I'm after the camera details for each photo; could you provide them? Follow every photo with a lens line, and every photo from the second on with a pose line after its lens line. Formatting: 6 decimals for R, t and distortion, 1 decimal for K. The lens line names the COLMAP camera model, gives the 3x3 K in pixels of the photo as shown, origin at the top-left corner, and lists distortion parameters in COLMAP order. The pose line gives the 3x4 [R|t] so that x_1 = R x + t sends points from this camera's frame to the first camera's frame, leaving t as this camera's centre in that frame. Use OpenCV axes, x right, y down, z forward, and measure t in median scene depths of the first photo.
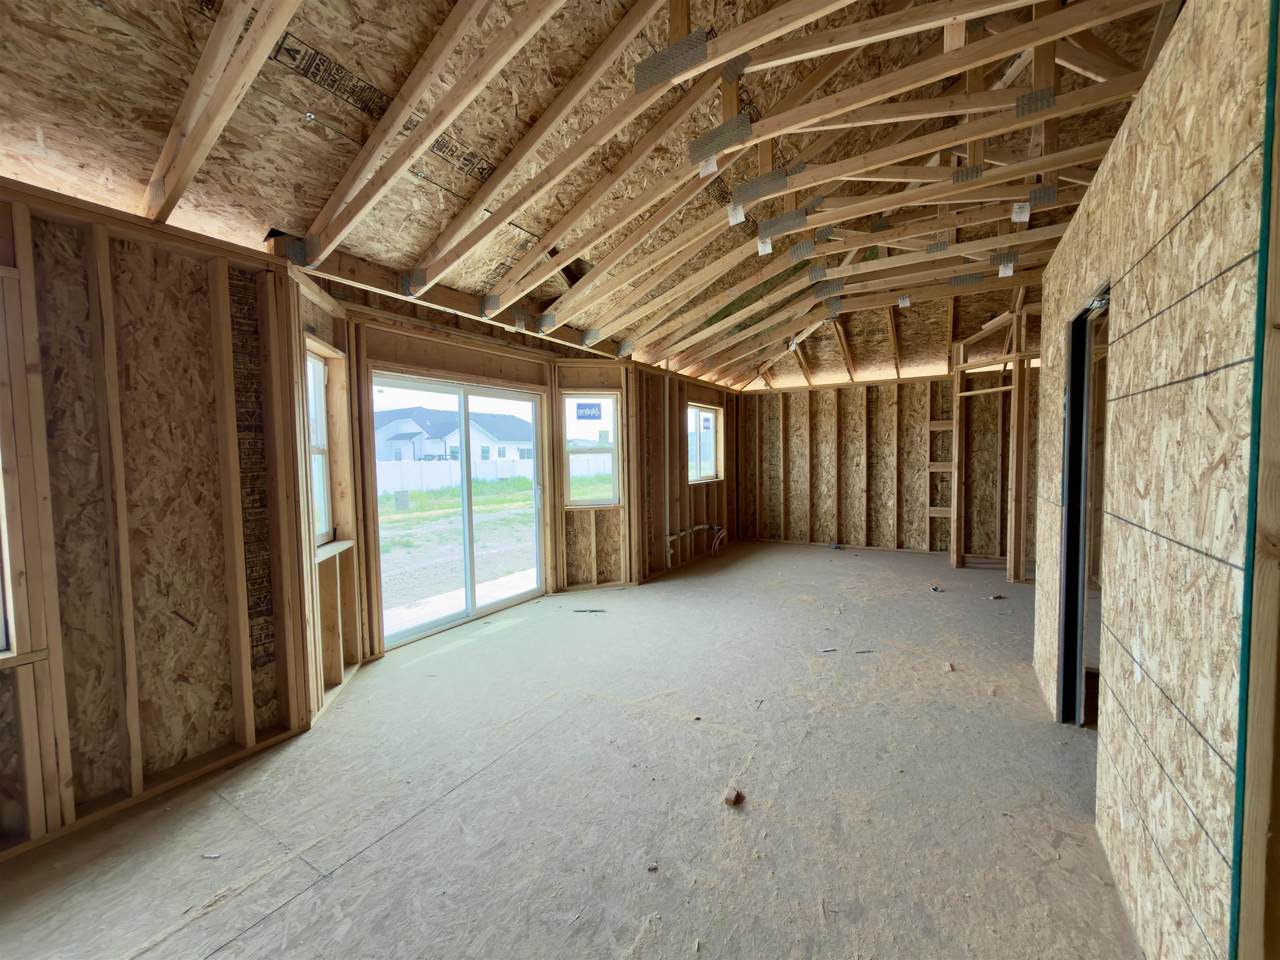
lens RADIAL K [[510.6, 0, 645.7], [0, 510.6, 480.0], [0, 0, 1]] dist [-0.003445, -0.000159]
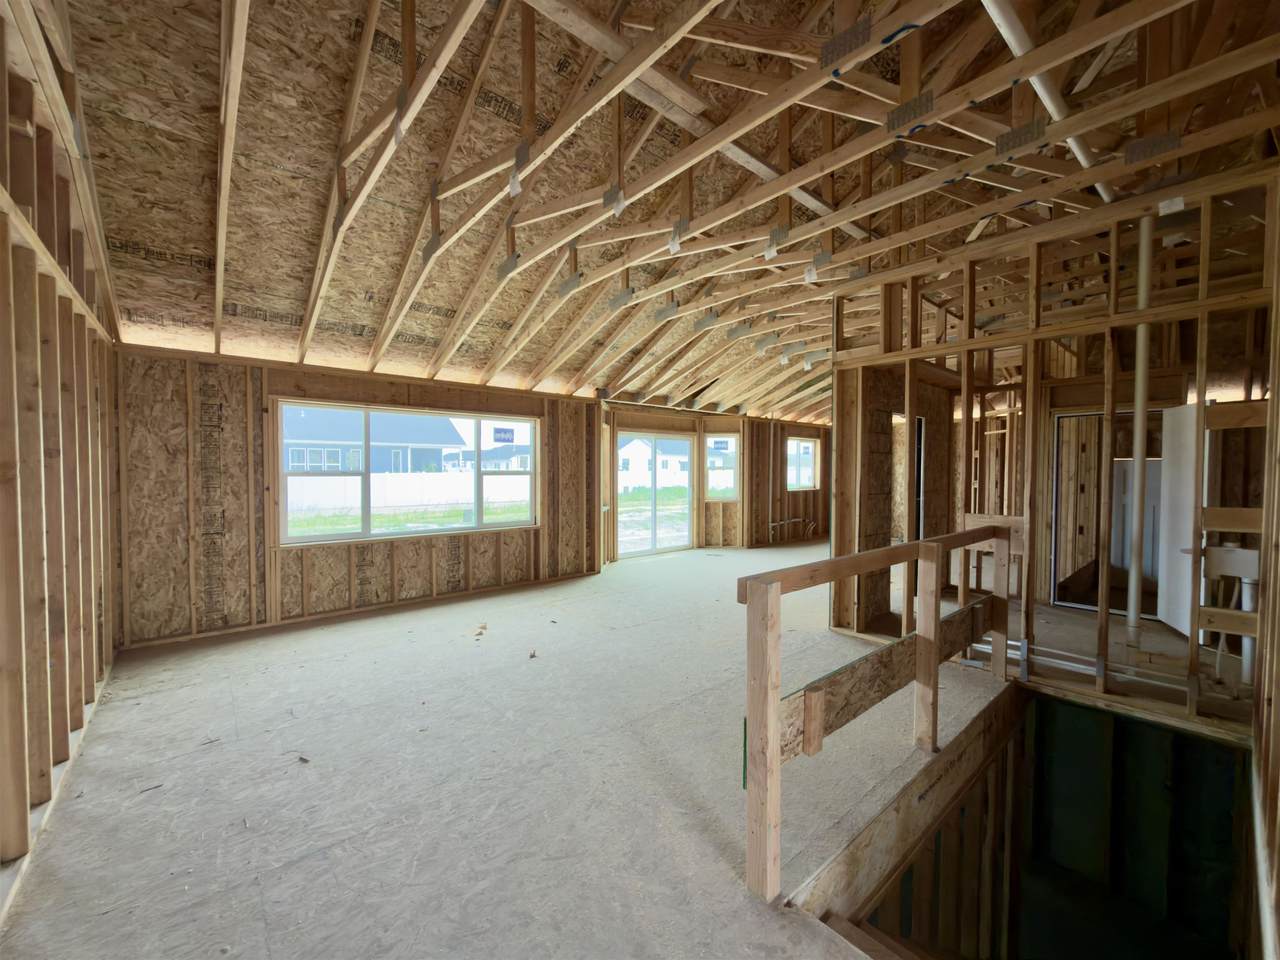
lens RADIAL K [[510.6, 0, 645.7], [0, 510.6, 480.0], [0, 0, 1]] dist [-0.003445, -0.000159]
pose [[0.952379, 0.025817, -0.303822, 0.178359], [-0.033237, 0.999262, -0.019275, 0.024042], [0.303100, 0.028456, 0.952534, -0.734654]]
